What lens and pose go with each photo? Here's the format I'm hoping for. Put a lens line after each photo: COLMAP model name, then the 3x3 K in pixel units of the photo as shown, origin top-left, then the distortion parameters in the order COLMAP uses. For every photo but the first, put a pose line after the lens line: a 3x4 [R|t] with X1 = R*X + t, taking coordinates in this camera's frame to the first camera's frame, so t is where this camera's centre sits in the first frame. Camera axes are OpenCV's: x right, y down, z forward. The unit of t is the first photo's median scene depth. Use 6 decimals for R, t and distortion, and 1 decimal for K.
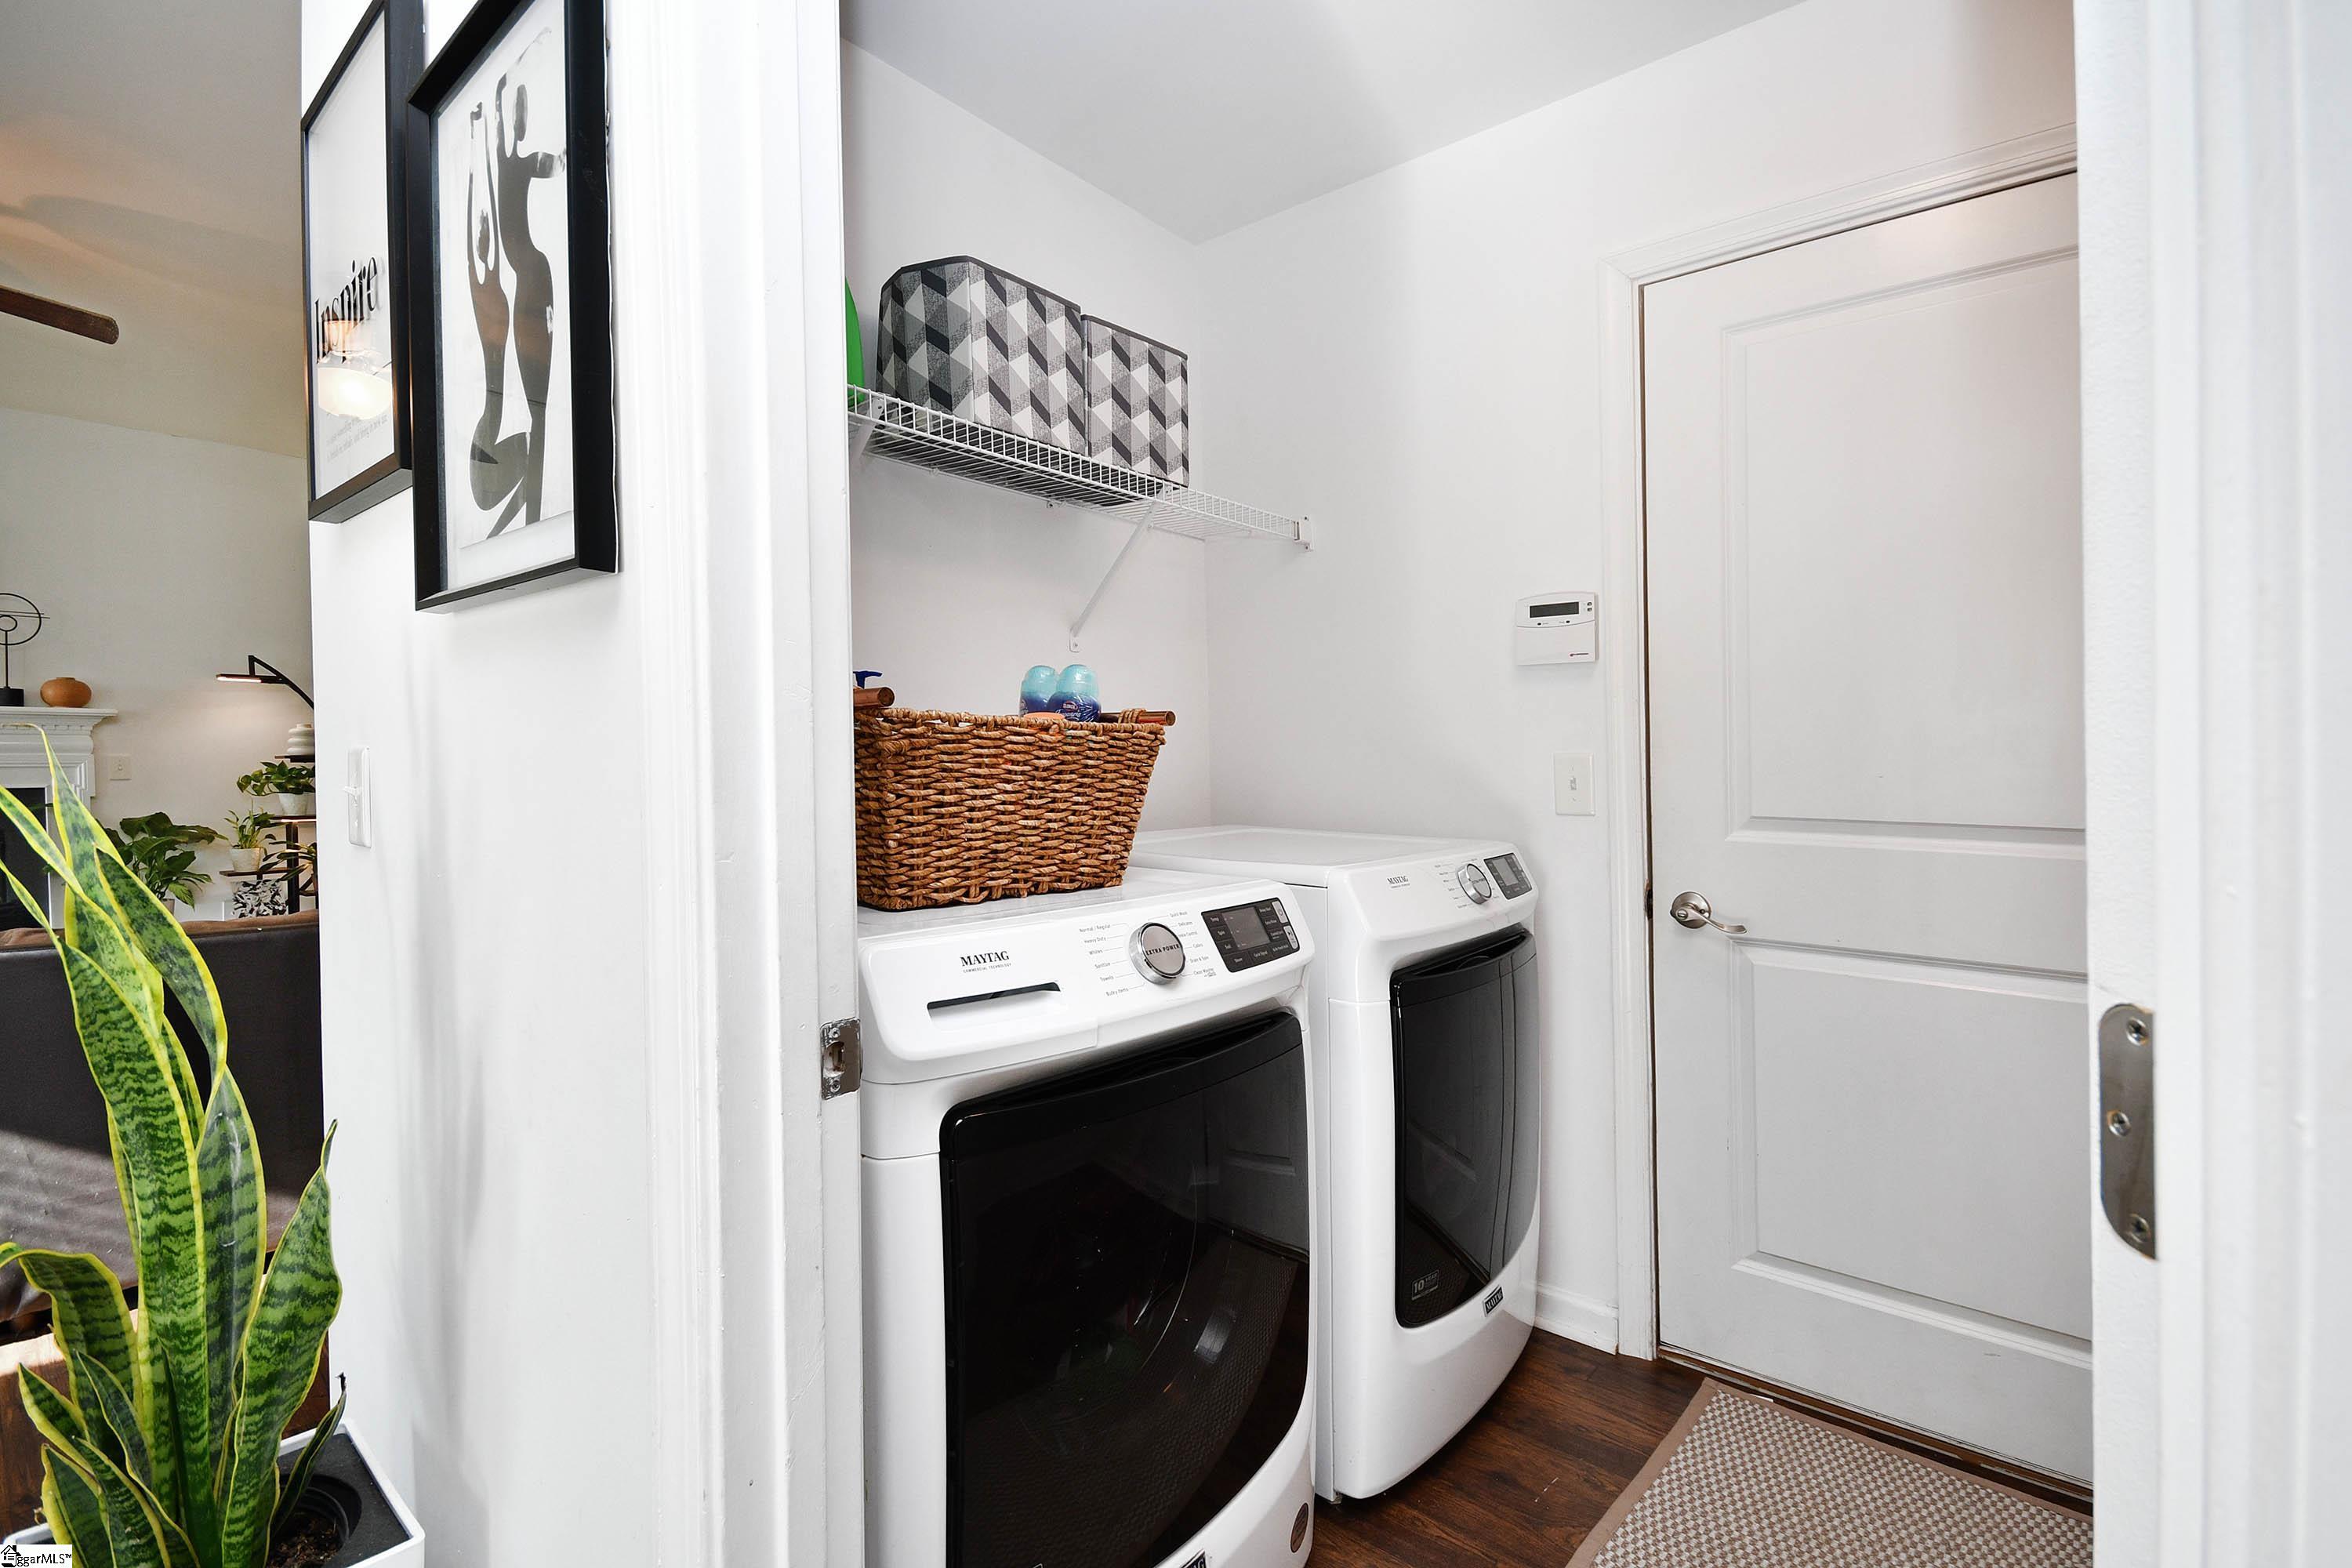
lens RADIAL K [[1048.9, 0, 1170.8], [0, 1048.9, 806.5], [0, 0, 1]] dist [0.000329, -0.009336]
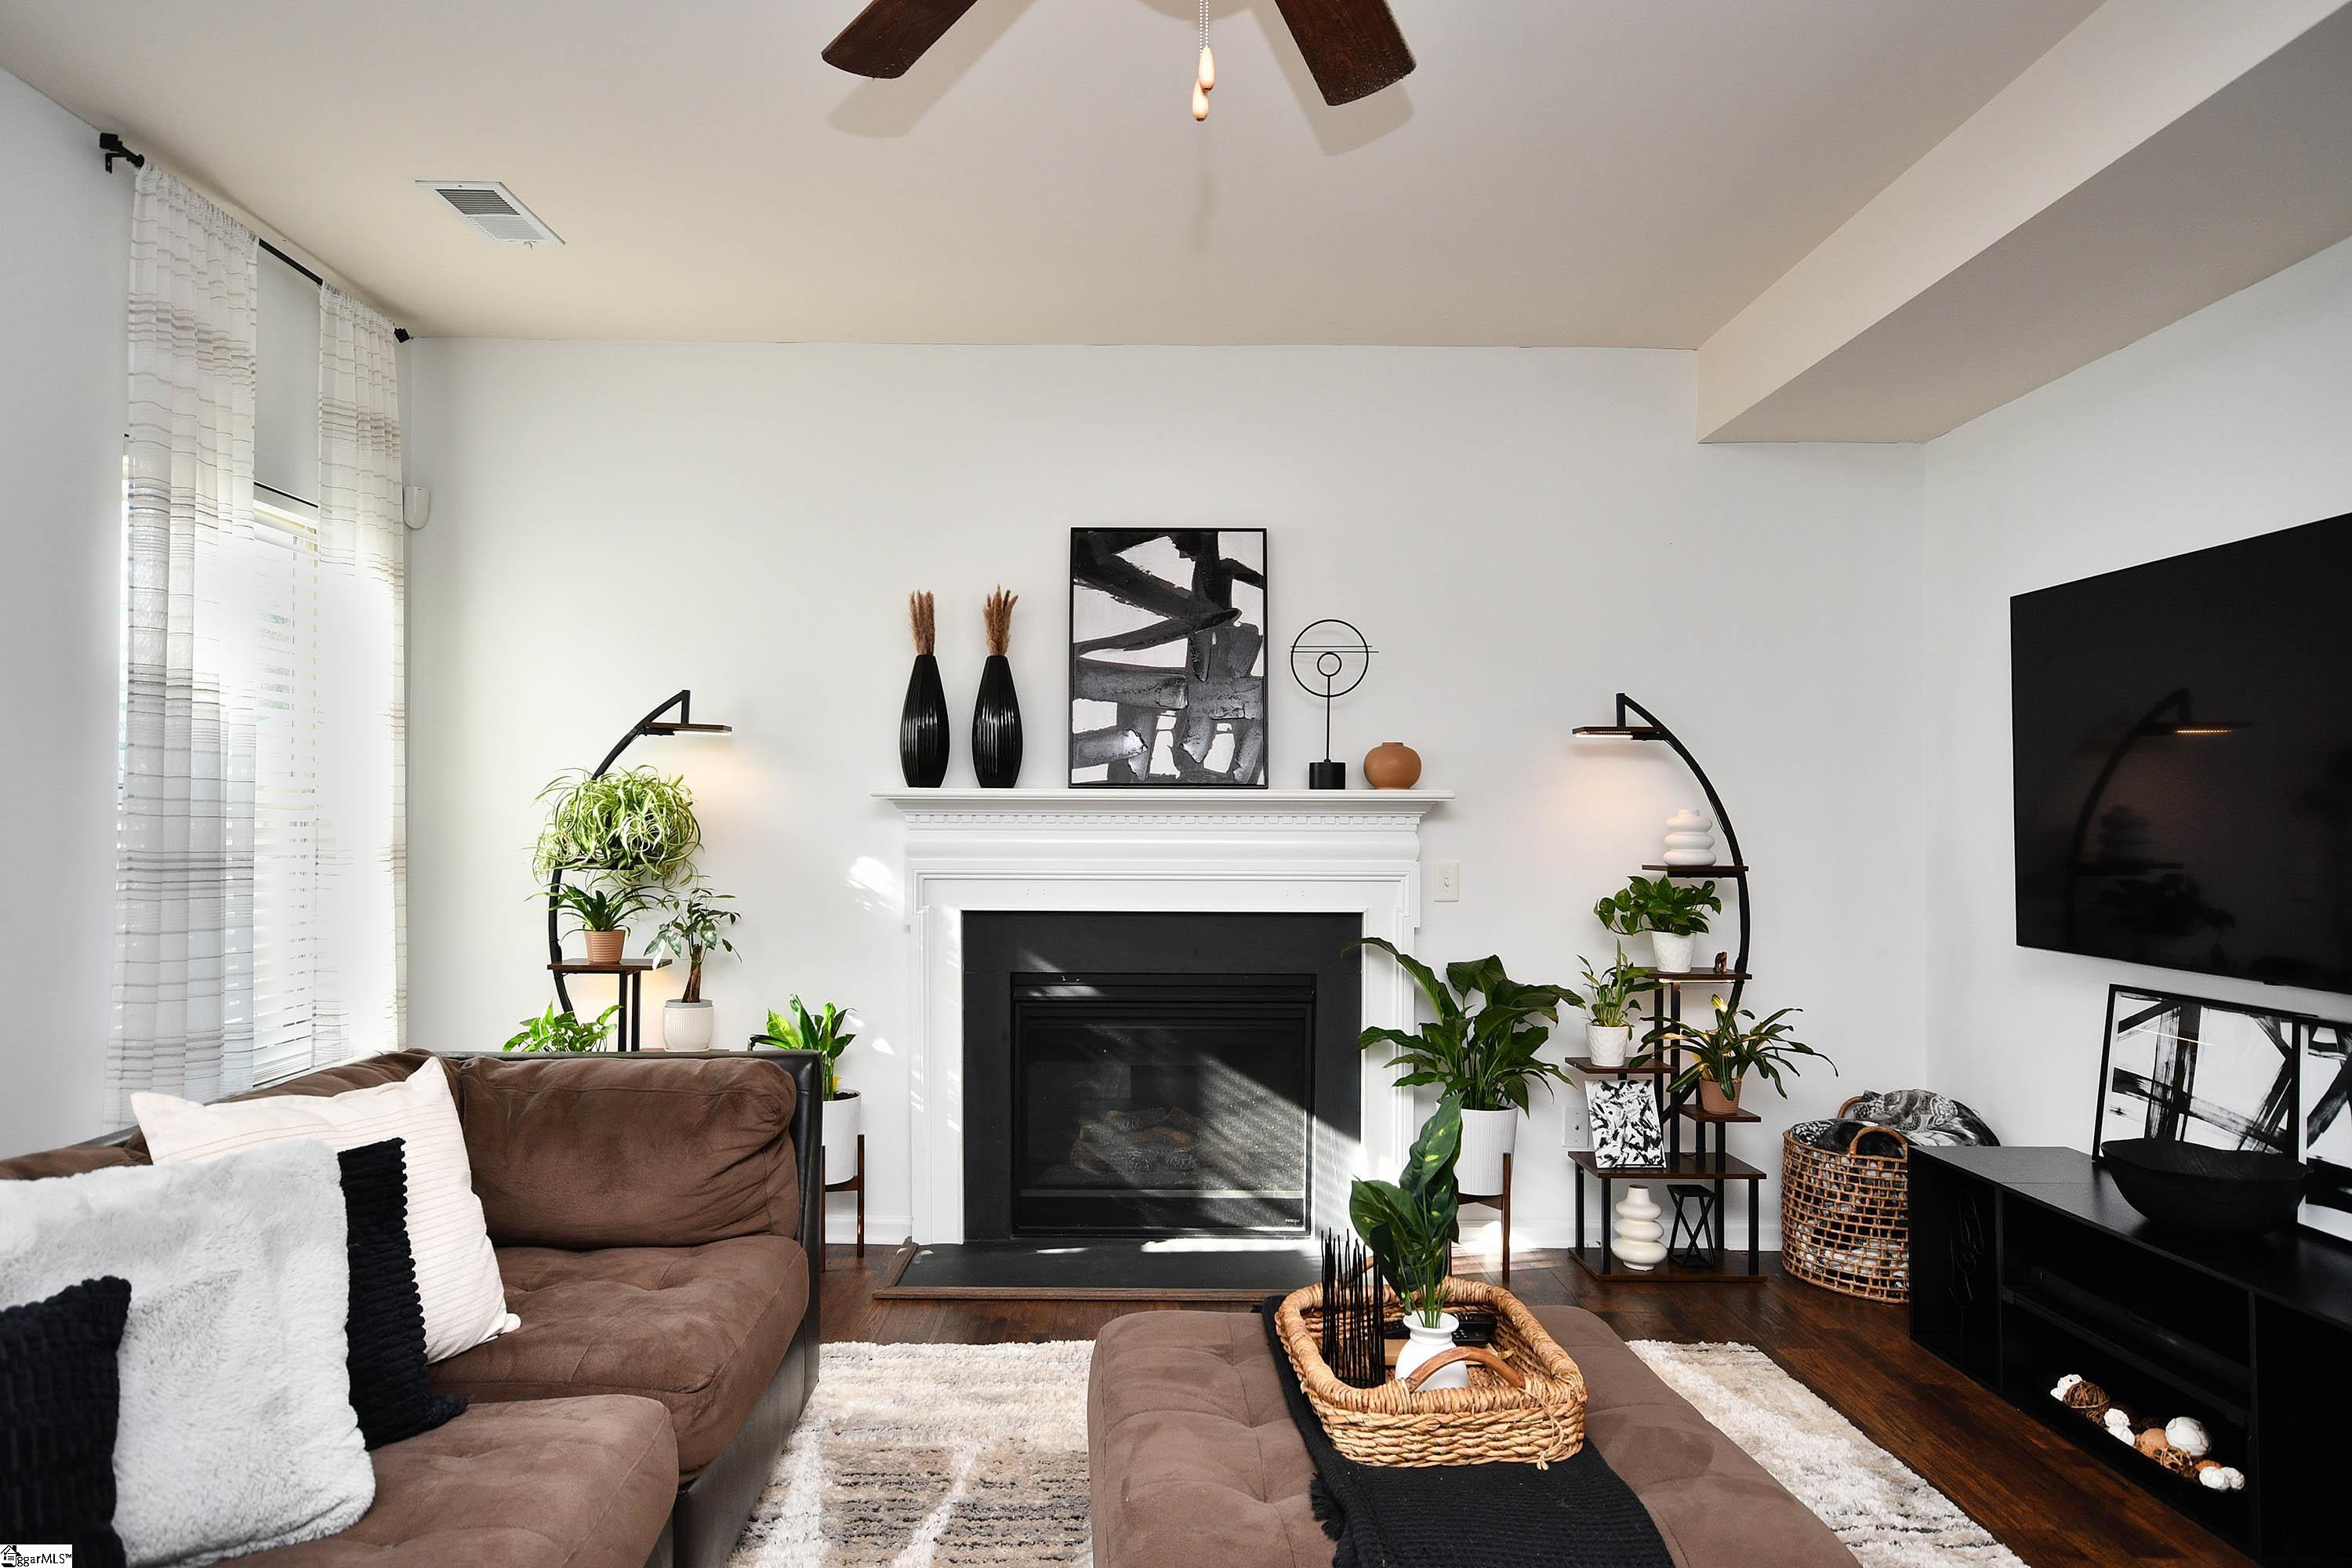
lens RADIAL K [[1420.0, 0, 1158.4], [0, 1420.0, 795.3], [0, 0, 1]] dist [0.000905, 0.006299]
pose [[0.663002, -0.021260, -0.748316, -0.457224], [-0.038128, 0.997340, -0.062117, -0.028389], [0.747646, 0.069716, 0.660428, 0.281632]]
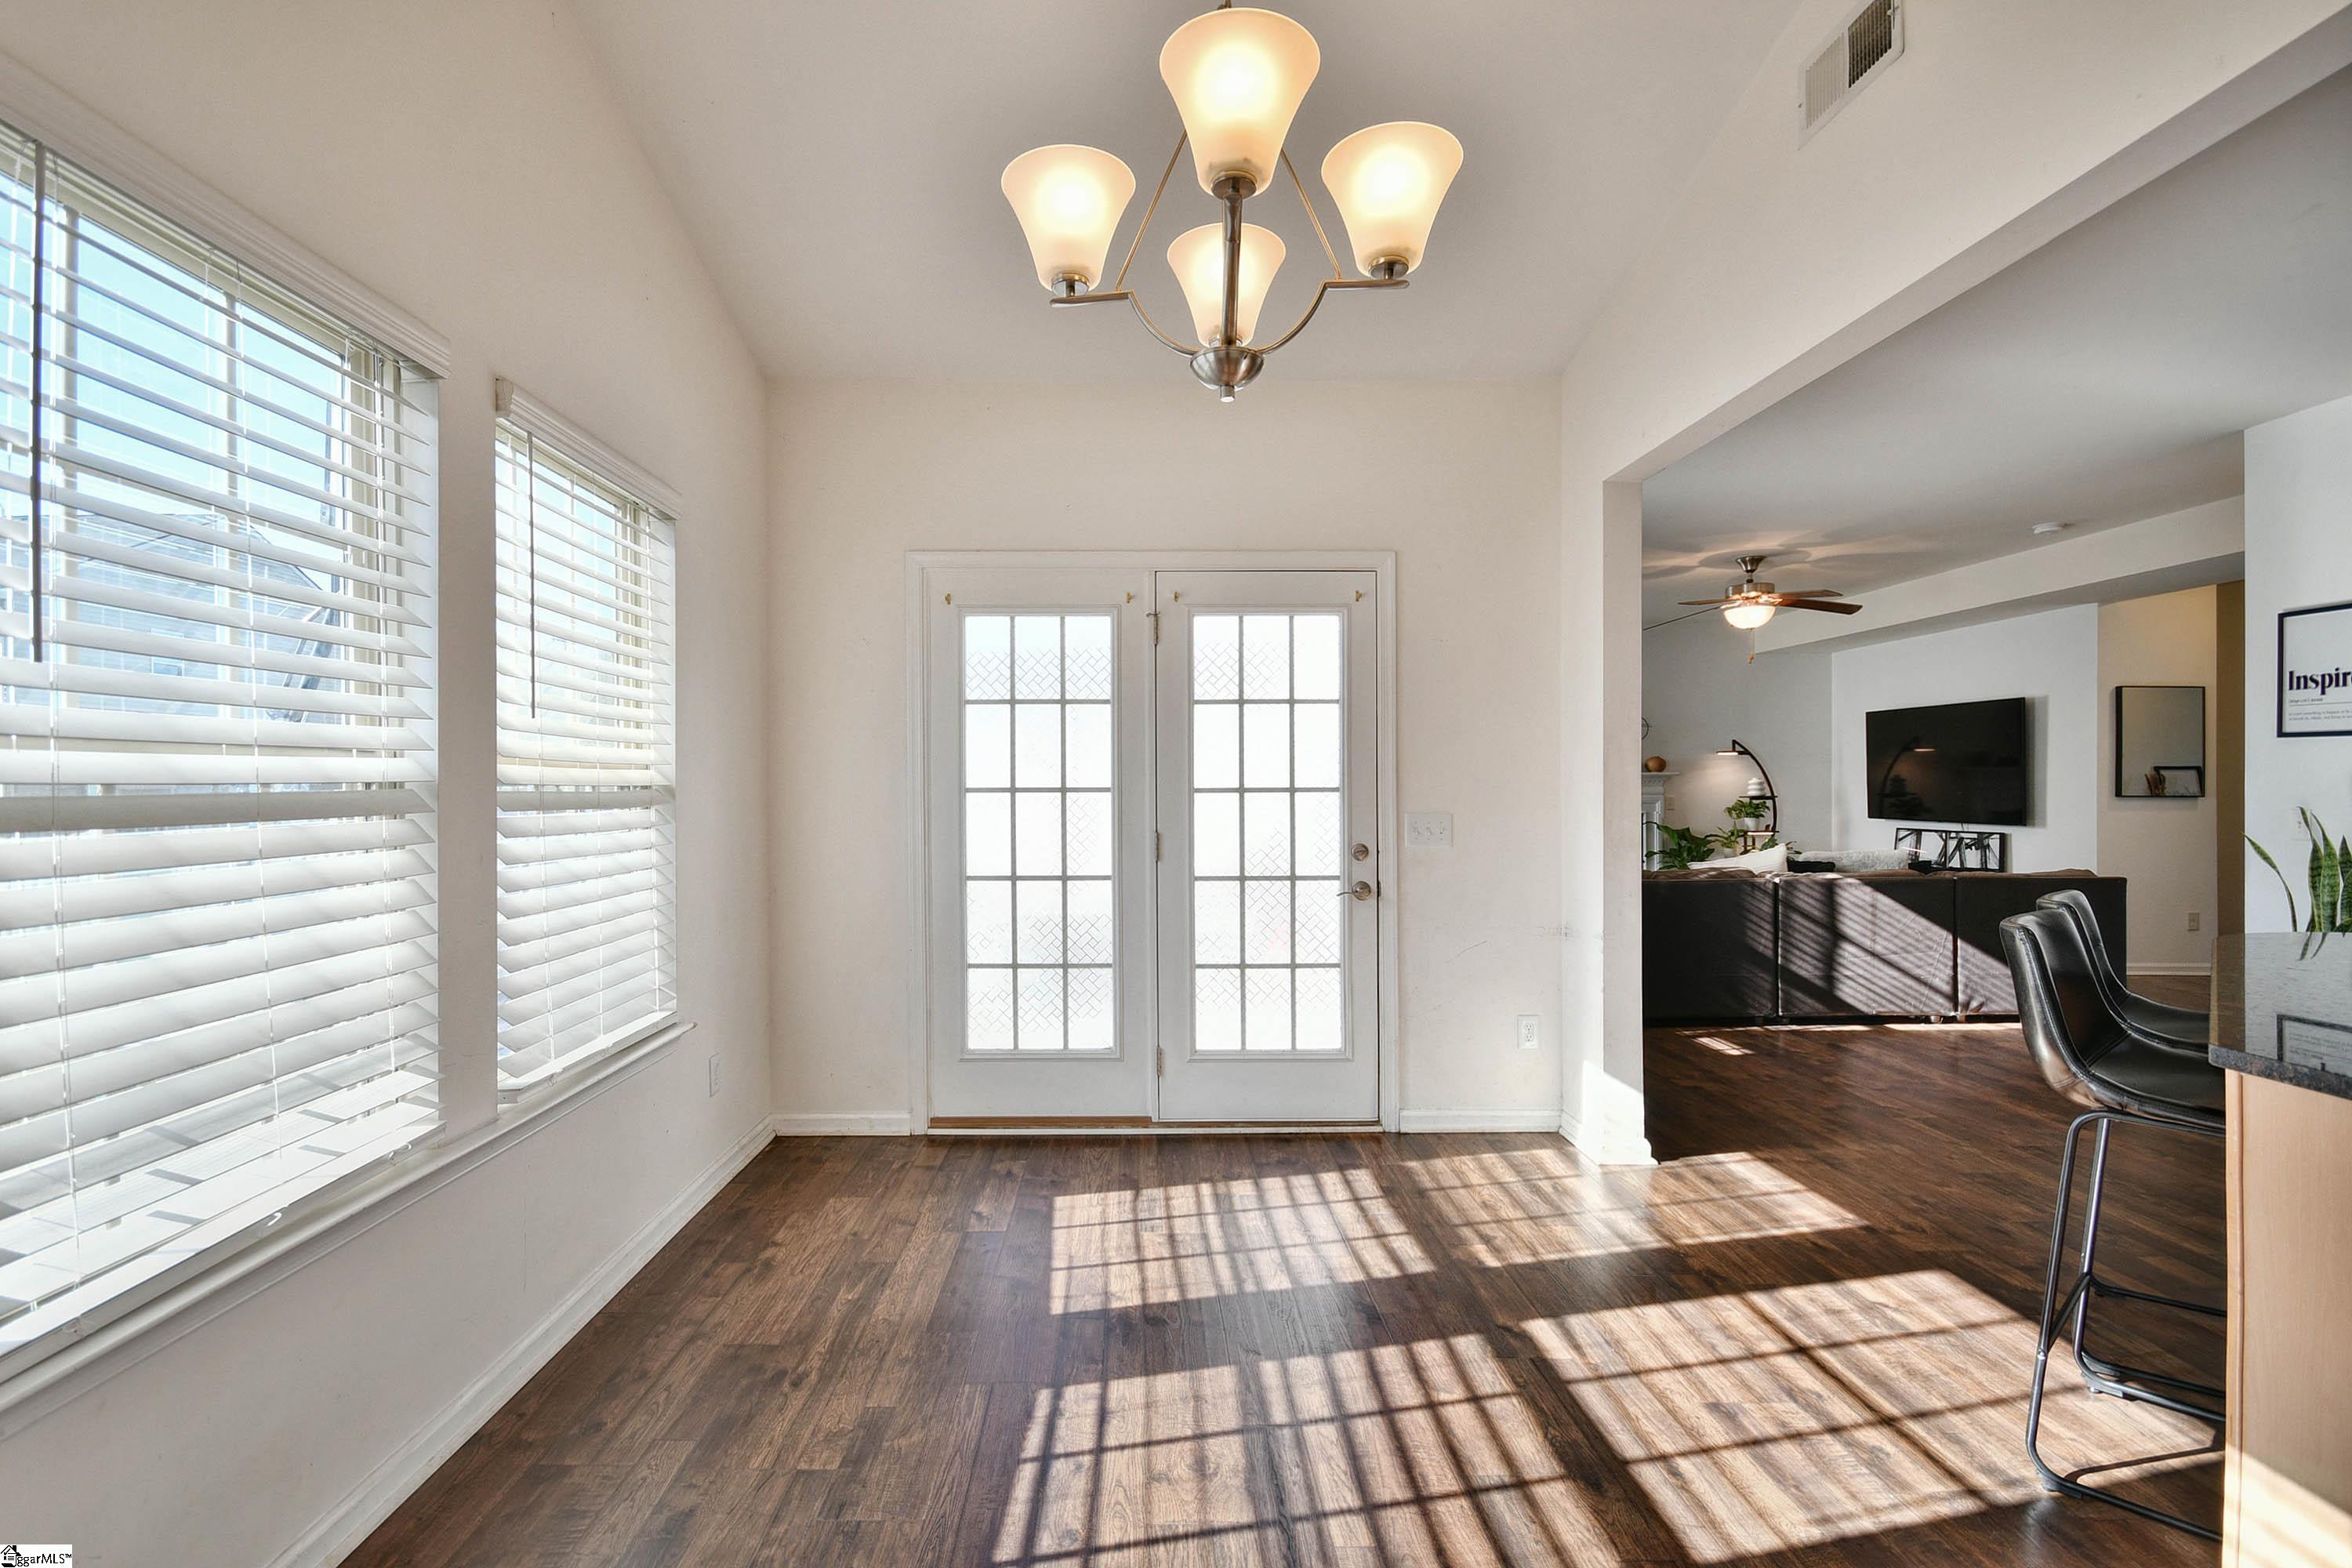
lens RADIAL K [[1048.9, 0, 1141.0], [0, 1048.9, 798.0], [0, 0, 1]] dist [0.000329, -0.009336]
pose [[0.649971, -0.008812, -0.759908, -0.177947], [-0.033536, 0.998626, -0.040265, 0.060984], [0.759219, 0.051655, 0.648782, -0.933057]]
